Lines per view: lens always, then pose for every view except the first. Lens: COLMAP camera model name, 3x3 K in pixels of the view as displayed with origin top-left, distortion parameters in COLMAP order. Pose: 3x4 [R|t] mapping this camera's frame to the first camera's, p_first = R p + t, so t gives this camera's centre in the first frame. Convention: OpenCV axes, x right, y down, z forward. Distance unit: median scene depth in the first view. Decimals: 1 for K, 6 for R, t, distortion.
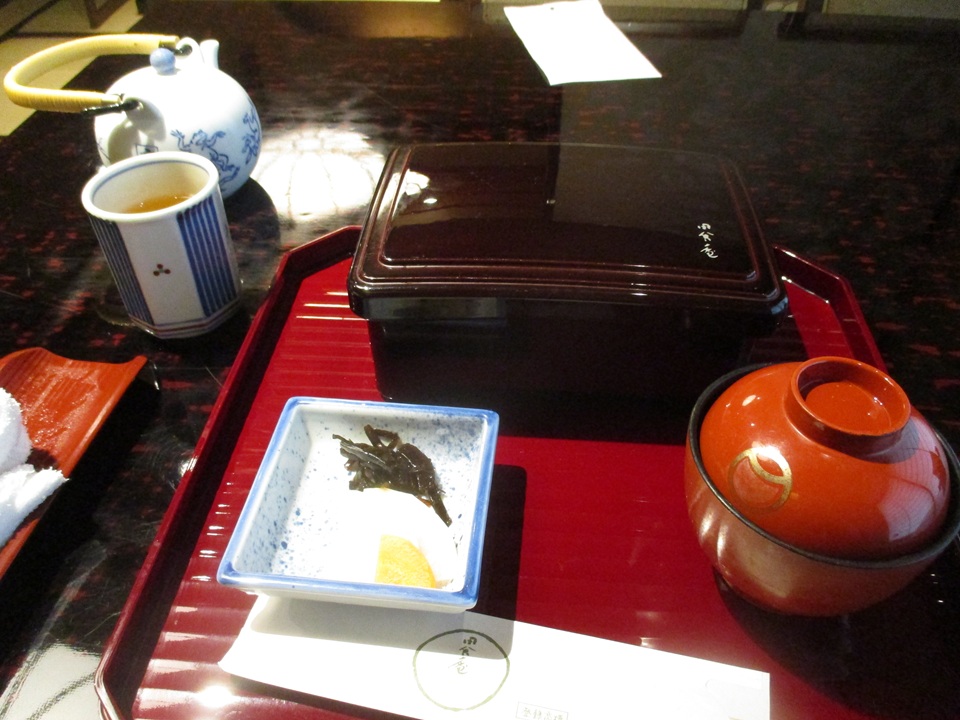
lens RADIAL K [[772.2, 0, 482.8], [0, 772.2, 354.4], [0, 0, 1]] dist [-0.032253, 0.002289]
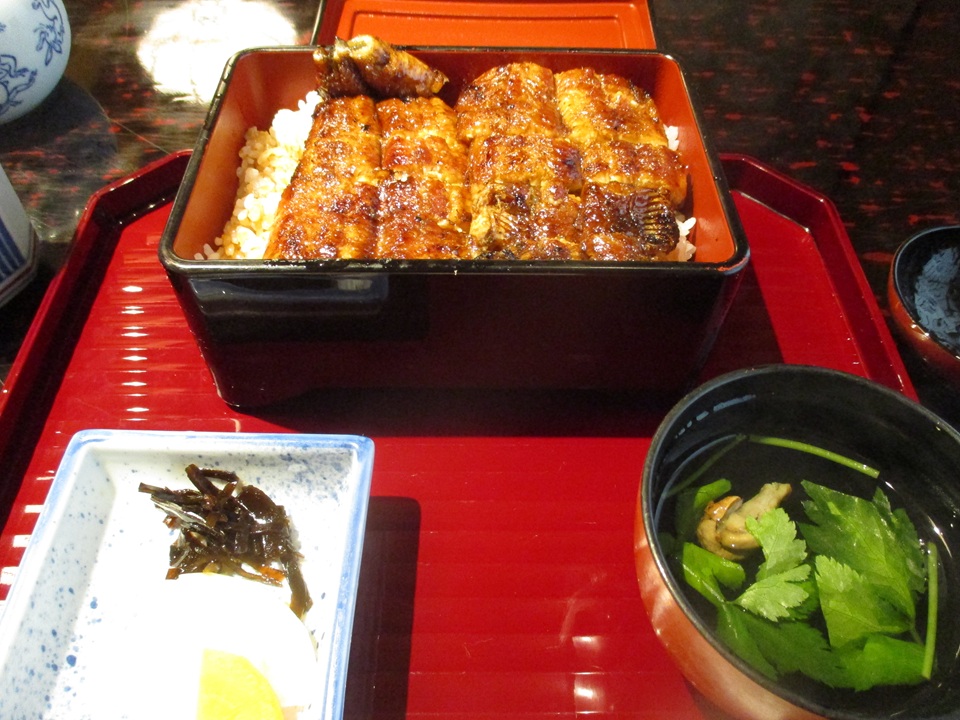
lens RADIAL K [[772.2, 0, 470.6], [0, 772.2, 351.0], [0, 0, 1]] dist [-0.032253, 0.002289]
pose [[0.996654, -0.055379, 0.060121, 0.070503], [0.045232, 0.986295, 0.158667, -0.111839], [-0.068084, -0.155417, 0.985500, 0.303572]]
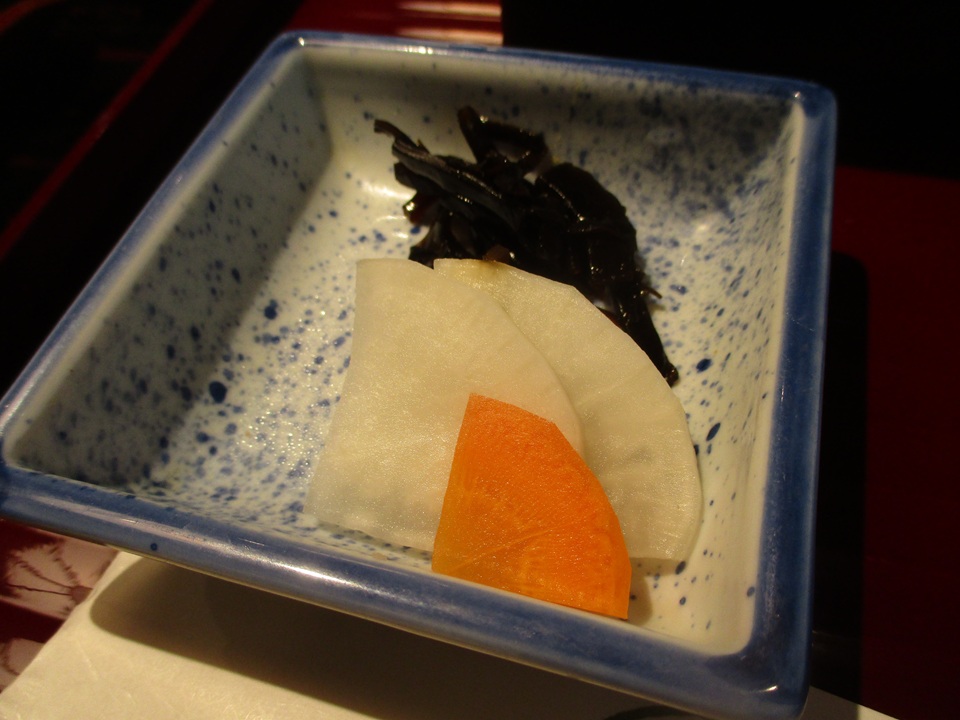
lens RADIAL K [[772.2, 0, 474.3], [0, 772.2, 360.9], [0, 0, 1]] dist [-0.032253, 0.002289]
pose [[0.979849, 0.108275, -0.167844, -0.067777], [-0.067385, 0.970254, 0.232521, 0.124936], [0.188028, -0.216525, 0.957999, 0.604823]]
